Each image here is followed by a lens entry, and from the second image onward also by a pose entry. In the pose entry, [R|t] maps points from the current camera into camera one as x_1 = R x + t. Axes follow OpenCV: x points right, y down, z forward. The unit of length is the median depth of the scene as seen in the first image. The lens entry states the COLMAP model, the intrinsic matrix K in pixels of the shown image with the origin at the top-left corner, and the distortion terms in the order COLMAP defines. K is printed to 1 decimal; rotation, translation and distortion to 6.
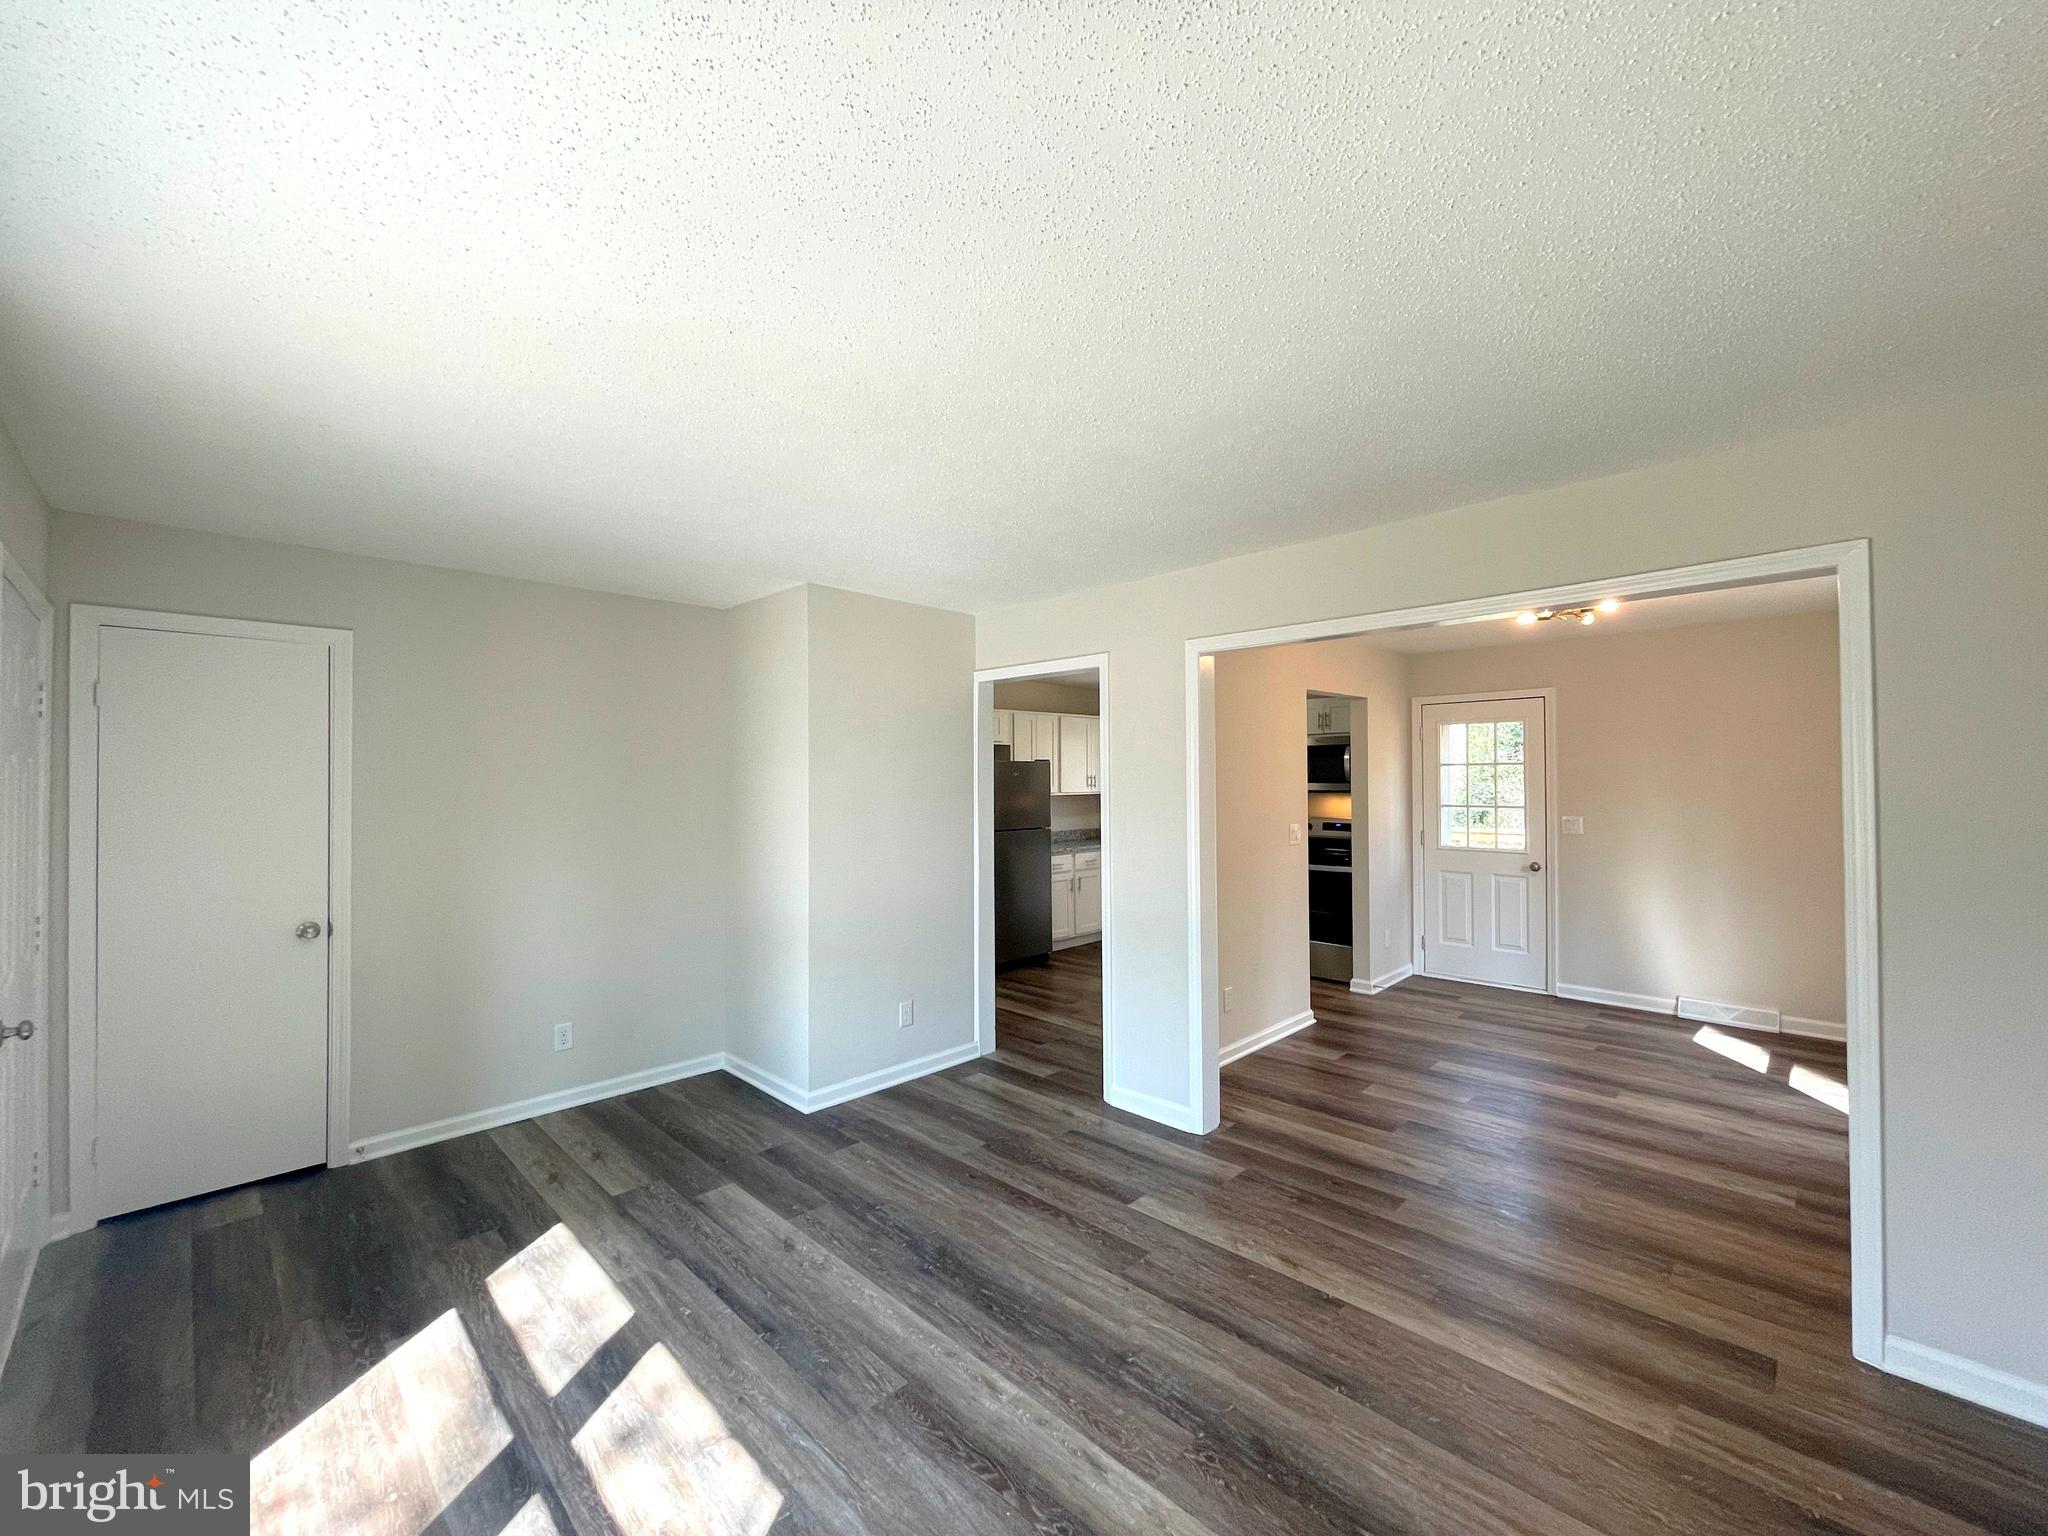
lens RADIAL K [[826.0, 0, 1020.2], [0, 826.0, 768.6], [0, 0, 1]] dist [-0.000295, 0.000667]
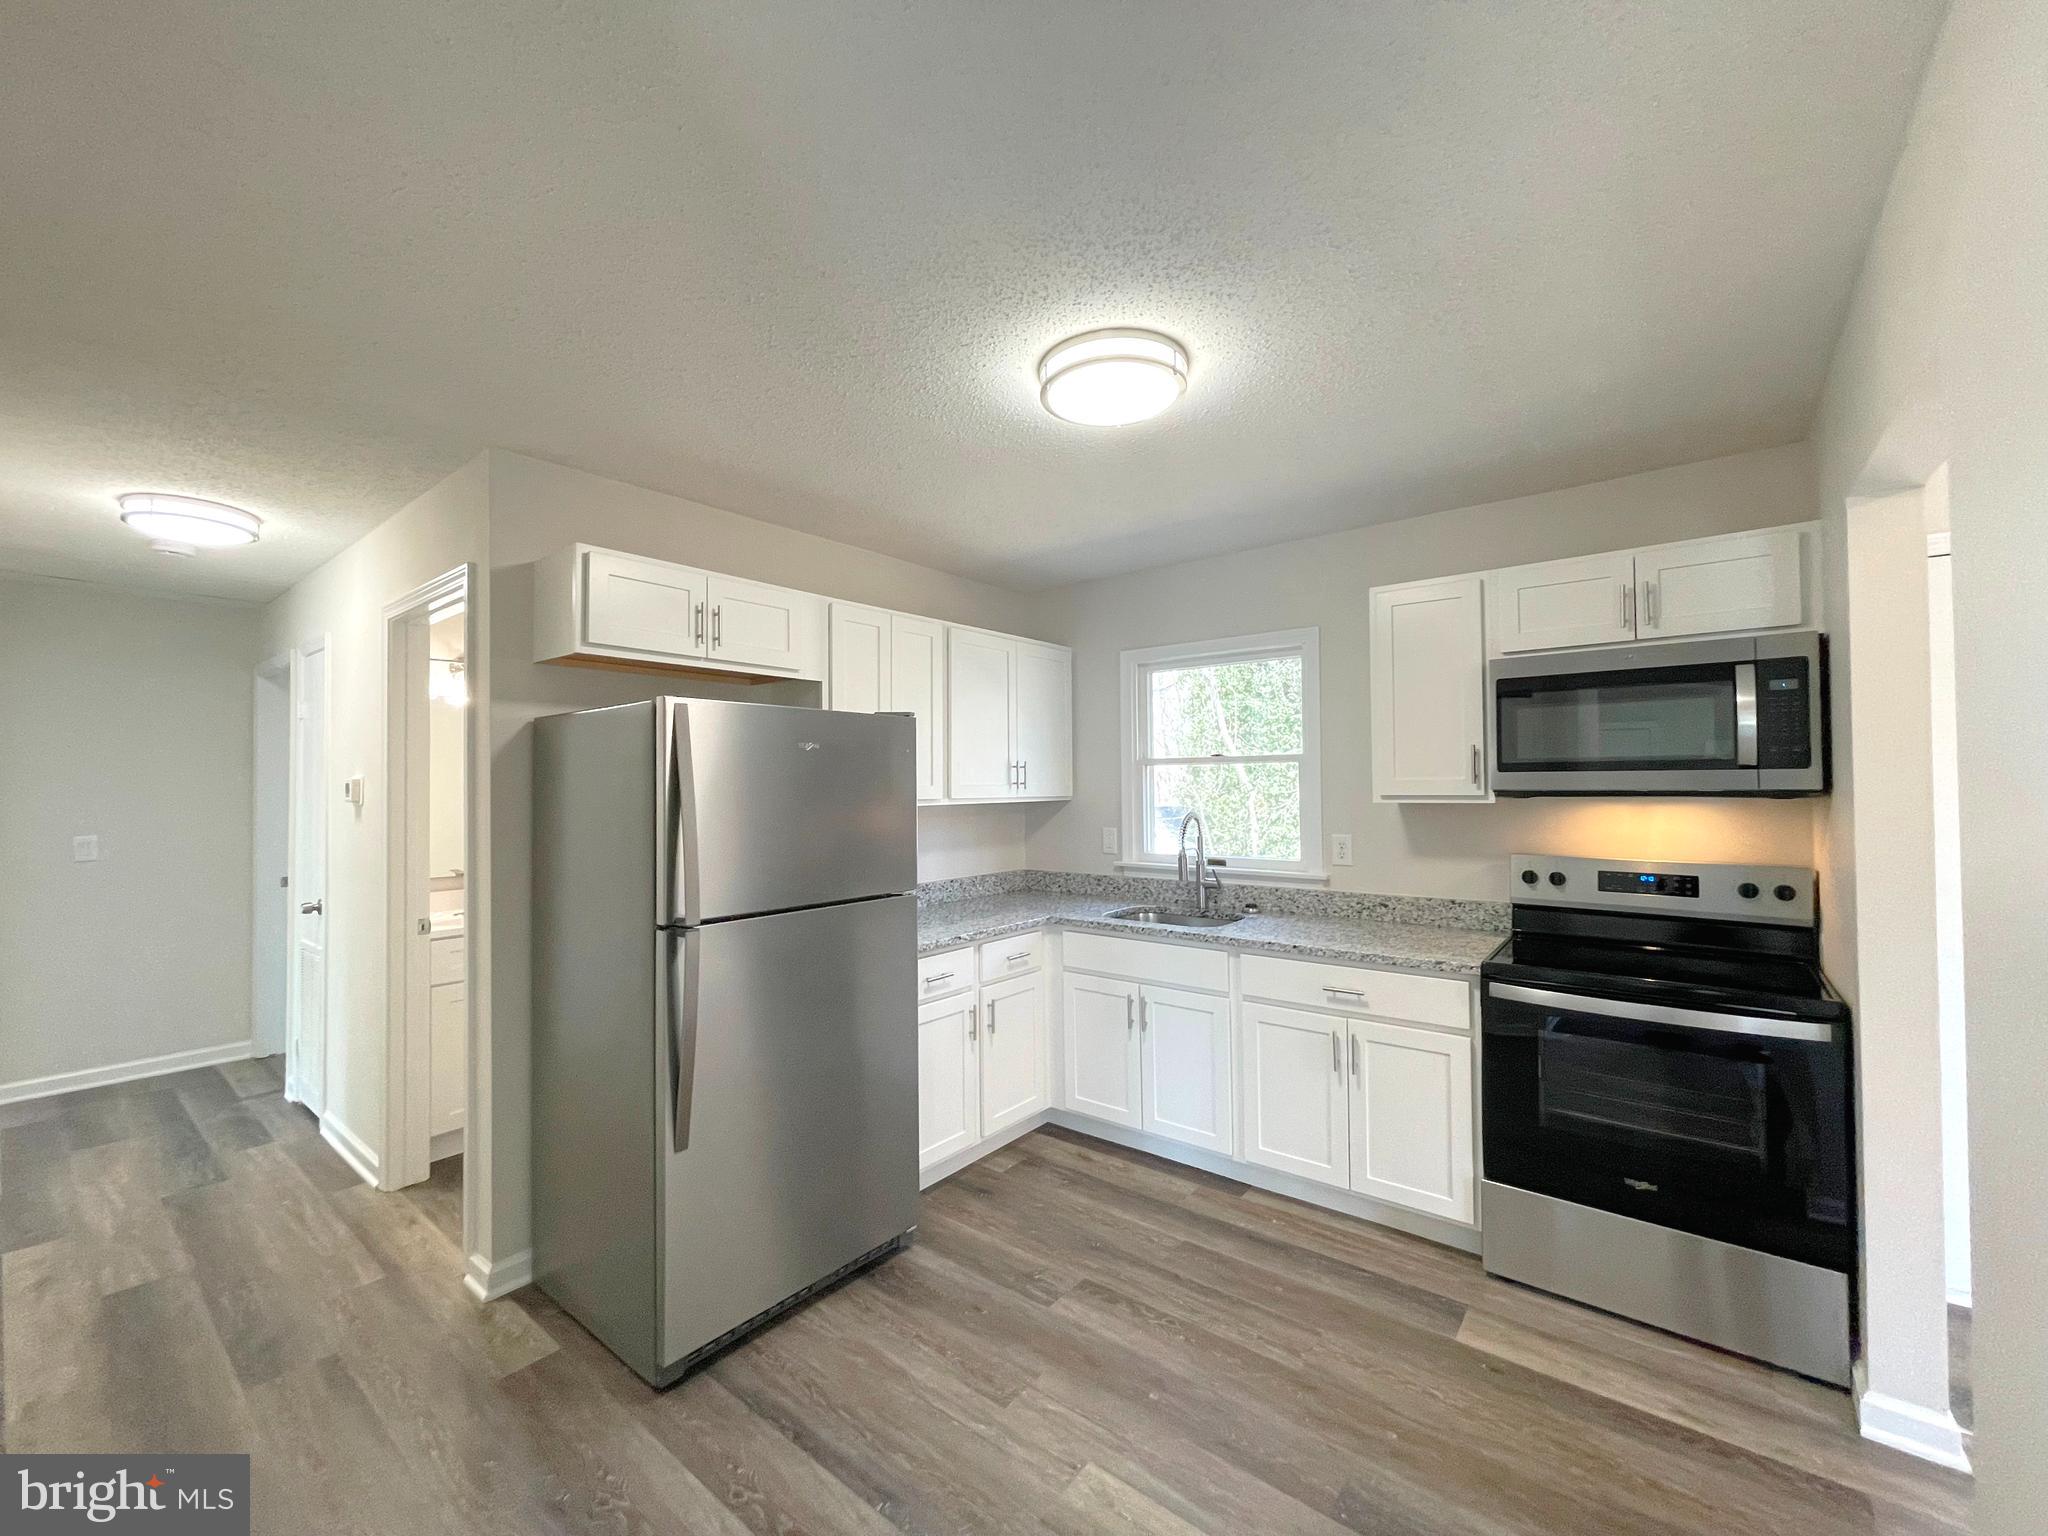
lens RADIAL K [[819.3, 0, 1016.3], [0, 819.3, 767.6], [0, 0, 1]] dist [-0.011135, 0.000251]
pose [[0.995581, 0.002492, 0.093878, 0.106964], [-0.001227, 0.999908, -0.013535, 0.044343], [-0.093903, 0.013360, 0.995492, 1.356767]]
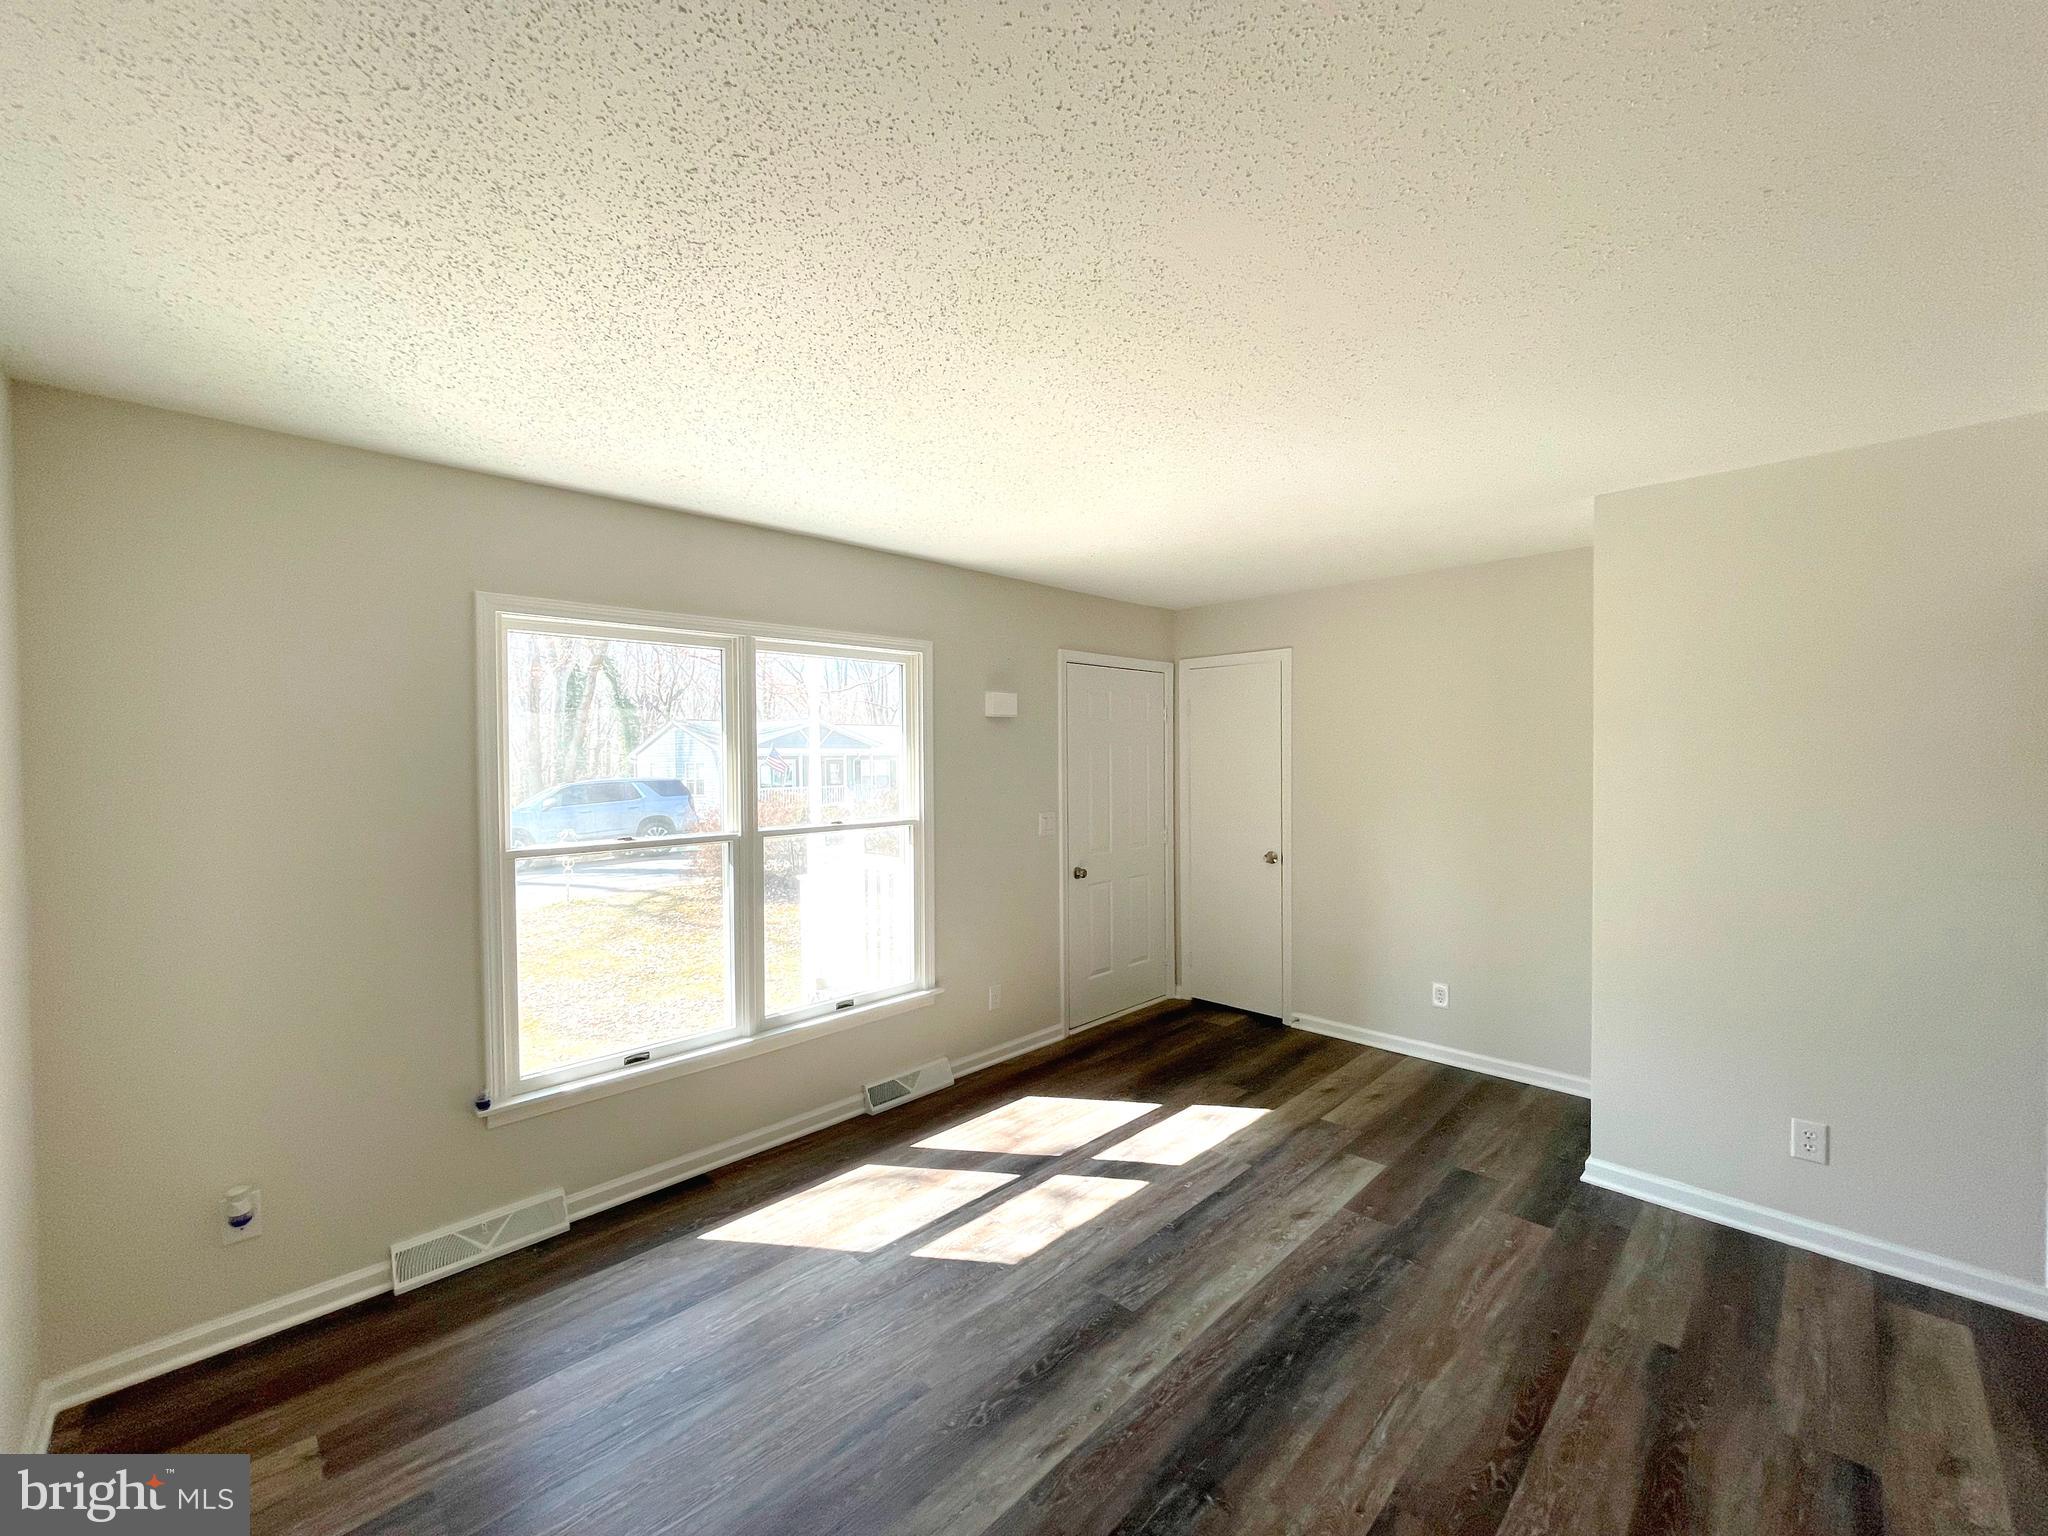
lens RADIAL K [[825.6, 0, 1019.2], [0, 825.6, 774.4], [0, 0, 1]] dist [0.001916, 0.000456]
pose [[-0.008182, 0.025123, -0.999651, 0.623871], [0.023962, 0.999402, 0.024921, -0.000640], [0.999679, -0.023750, -0.008779, 0.576982]]
